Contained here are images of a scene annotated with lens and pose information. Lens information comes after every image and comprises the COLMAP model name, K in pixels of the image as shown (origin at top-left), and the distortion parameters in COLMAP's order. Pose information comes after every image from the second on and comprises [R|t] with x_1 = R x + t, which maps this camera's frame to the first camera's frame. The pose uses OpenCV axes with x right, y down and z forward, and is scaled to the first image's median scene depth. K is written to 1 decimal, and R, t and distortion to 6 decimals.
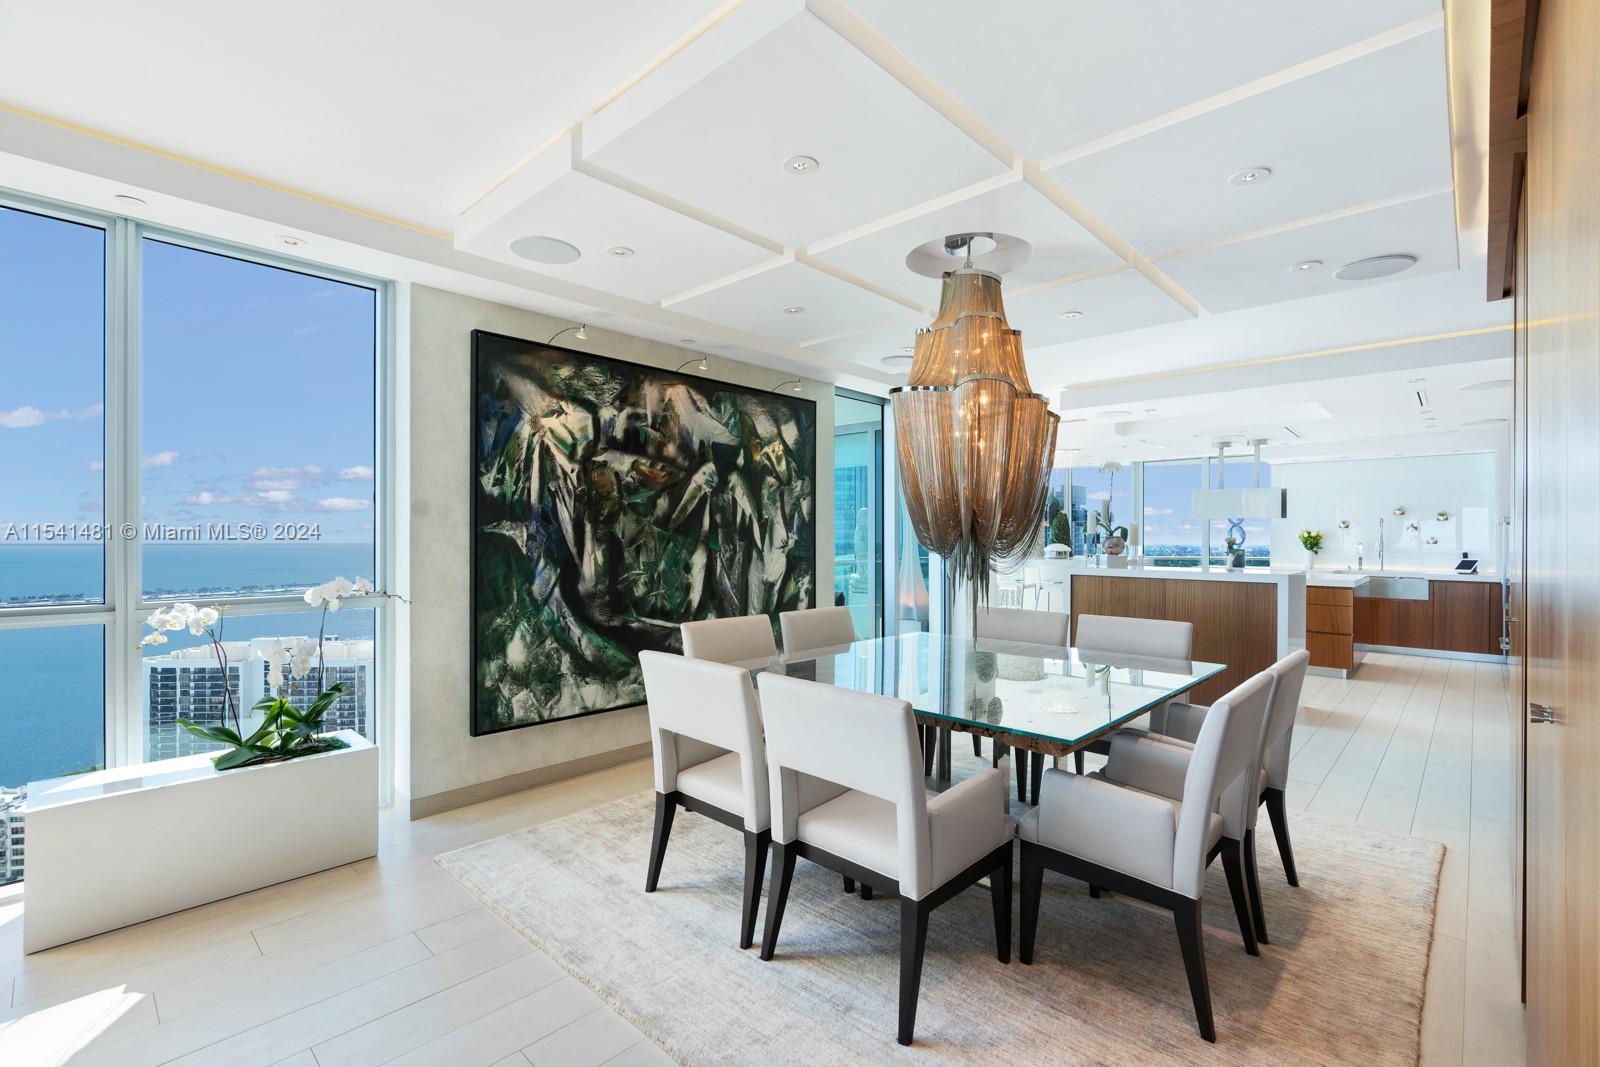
lens RADIAL K [[724.2, 0, 805.0], [0, 724.2, 538.7], [0, 0, 1]] dist [0.000168, 0.000441]
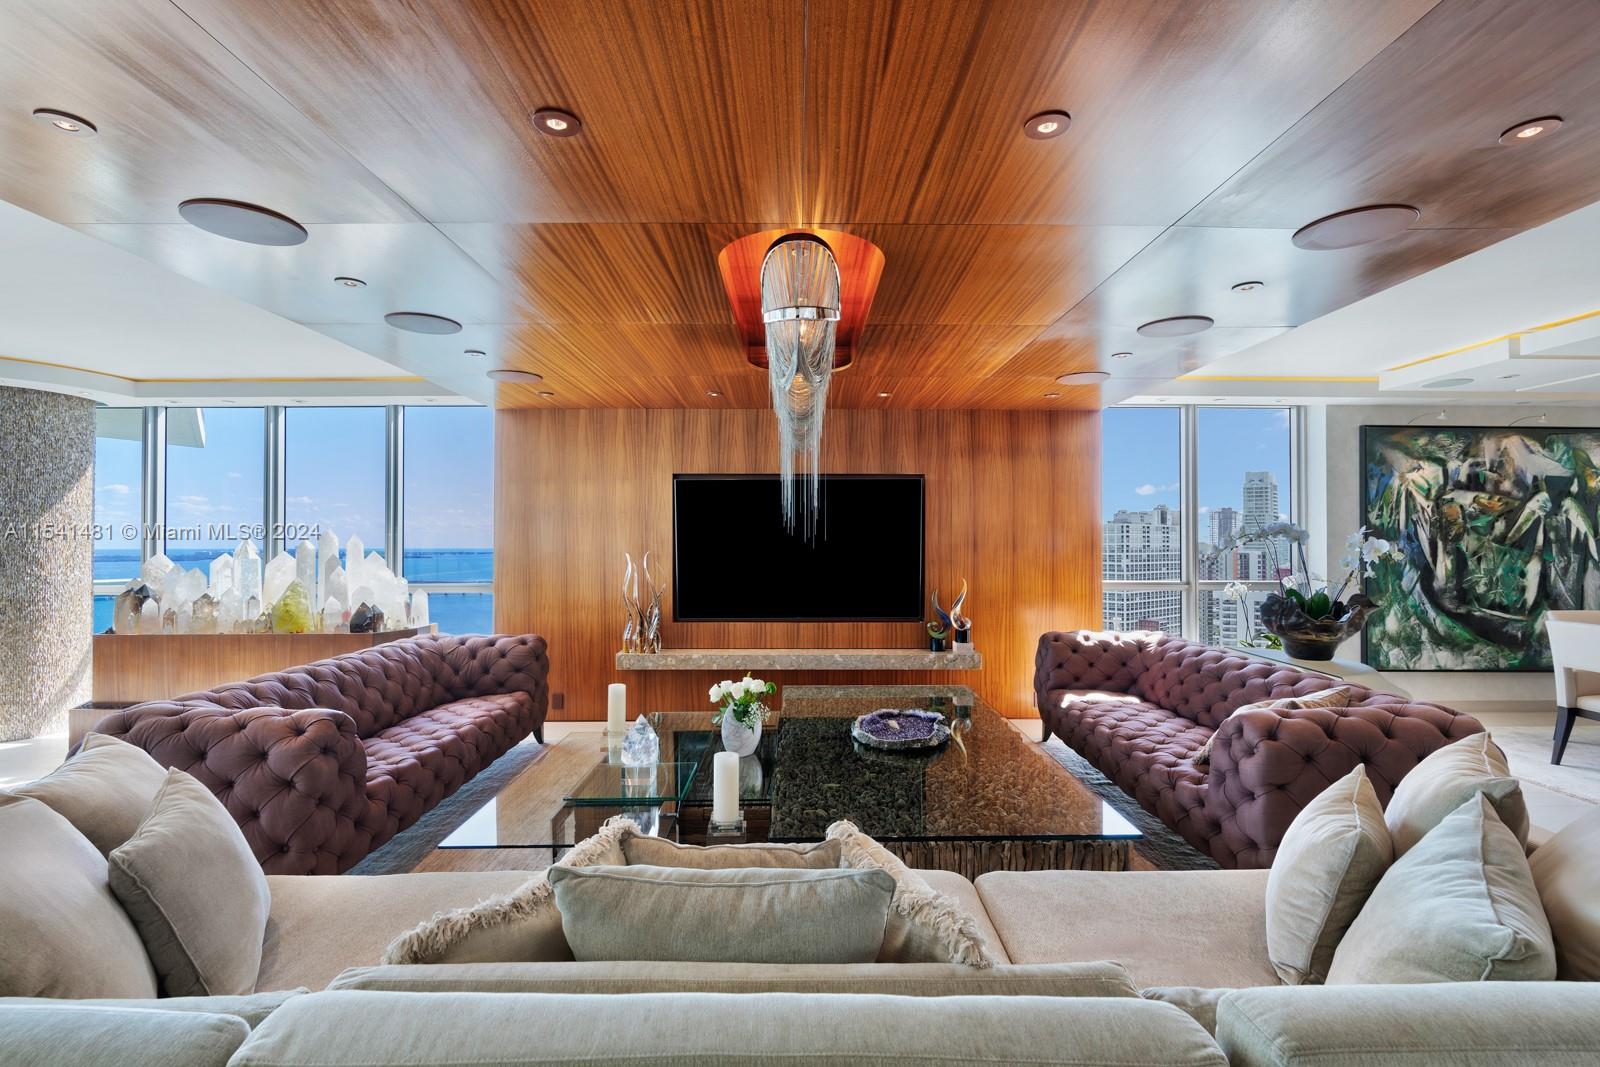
lens RADIAL K [[724.2, 0, 805.5], [0, 724.2, 534.5], [0, 0, 1]] dist [0.000168, 0.000441]
pose [[0.702022, -0.007221, -0.712119, -0.151693], [-0.000336, 0.999945, -0.010470, -0.018775], [0.712156, 0.007589, 0.701981, -0.924428]]
